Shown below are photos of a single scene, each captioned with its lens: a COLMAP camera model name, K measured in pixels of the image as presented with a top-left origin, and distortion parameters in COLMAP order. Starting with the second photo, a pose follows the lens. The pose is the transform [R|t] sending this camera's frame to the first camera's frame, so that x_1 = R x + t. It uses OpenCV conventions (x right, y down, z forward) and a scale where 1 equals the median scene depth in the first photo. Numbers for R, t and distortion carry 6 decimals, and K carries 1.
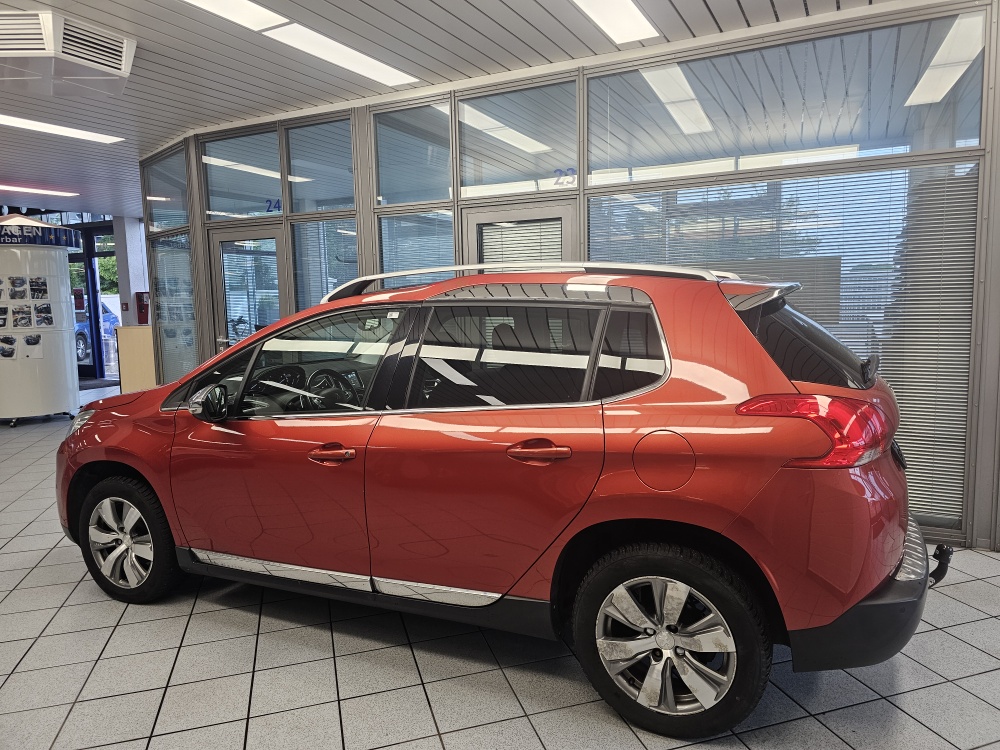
lens RADIAL K [[670.3, 0, 501.9], [0, 670.3, 373.5], [0, 0, 1]] dist [0.057063, -0.062351]
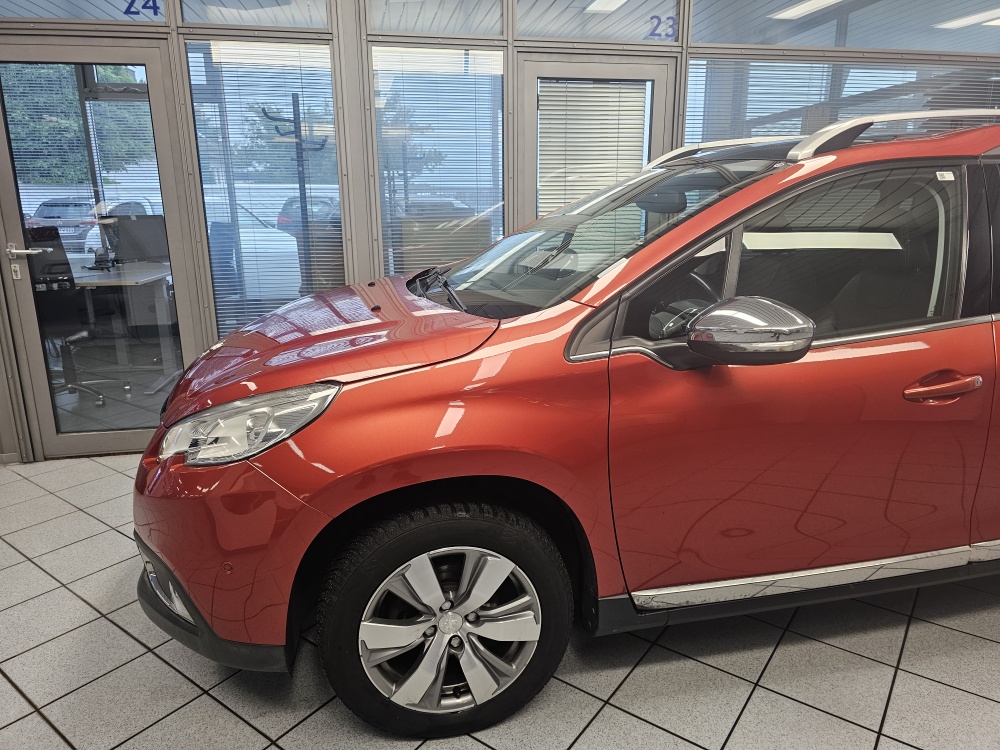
lens RADIAL K [[684.4, 0, 500.0], [0, 684.4, 375.0], [0, 0, 1]] dist [0.016742, -0.029001]
pose [[0.796687, -0.128848, 0.590498, -0.341709], [0.058212, 0.988828, 0.137226, -0.002834], [-0.601582, -0.074952, 0.795287, 0.247669]]
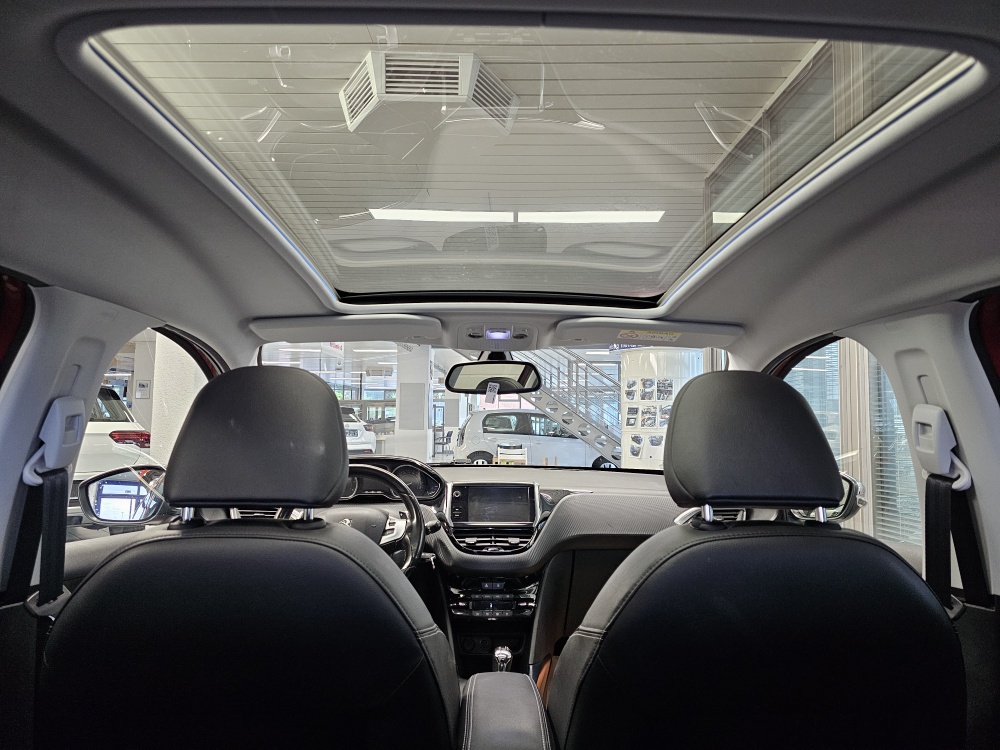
lens RADIAL K [[660.3, 0, 496.1], [0, 660.3, 371.4], [0, 0, 1]] dist [0.097160, -0.116655]
pose [[0.436977, -0.039899, -0.898588, 0.092140], [-0.132025, 0.985350, -0.107954, -0.013416], [0.889731, 0.165809, 0.425307, 0.365635]]
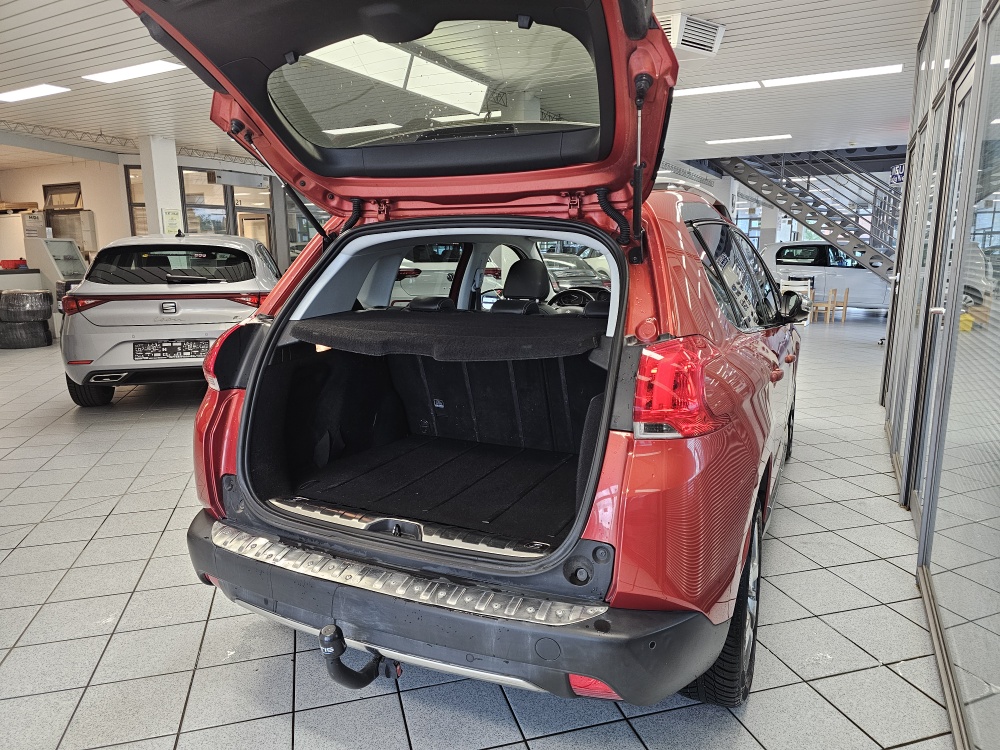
lens RADIAL K [[670.3, 0, 501.9], [0, 670.3, 373.5], [0, 0, 1]] dist [0.057063, -0.062351]
pose [[-0.017784, 0.201012, -0.979427, 0.393839], [-0.111980, 0.973019, 0.201730, -0.035045], [0.993551, 0.113264, 0.005205, 0.369756]]
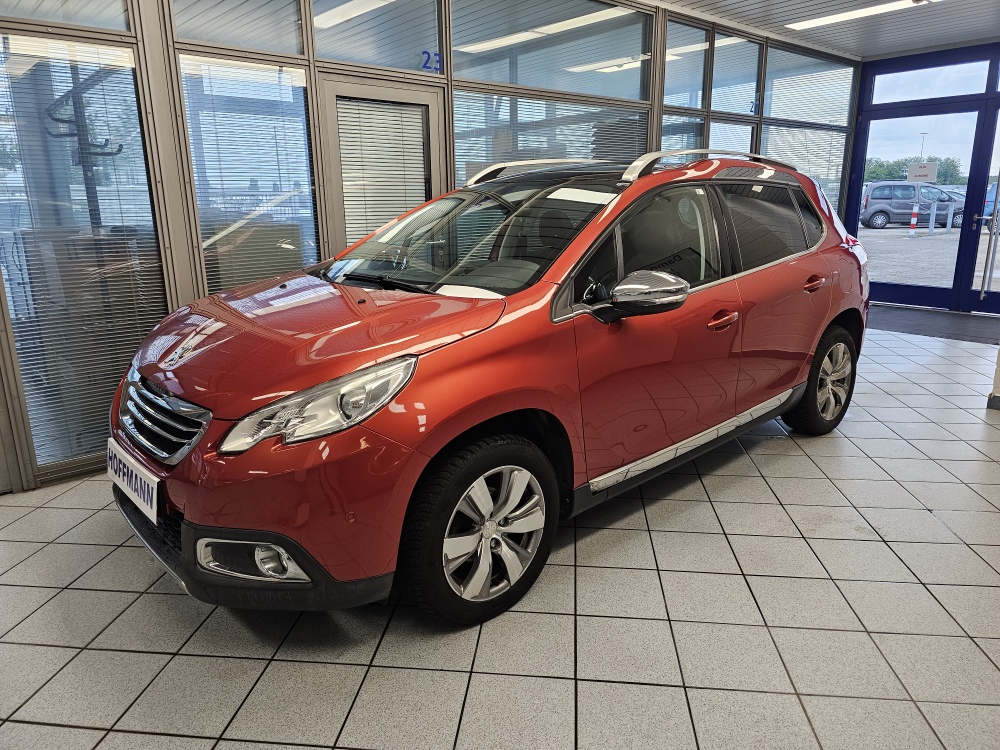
lens RADIAL K [[672.7, 0, 516.9], [0, 672.7, 381.9], [0, 0, 1]] dist [0.024300, -0.040711]
pose [[0.366067, -0.217681, 0.904771, -0.474857], [0.110363, 0.975550, 0.190057, -0.008886], [-0.924021, 0.030279, 0.381141, 0.304688]]
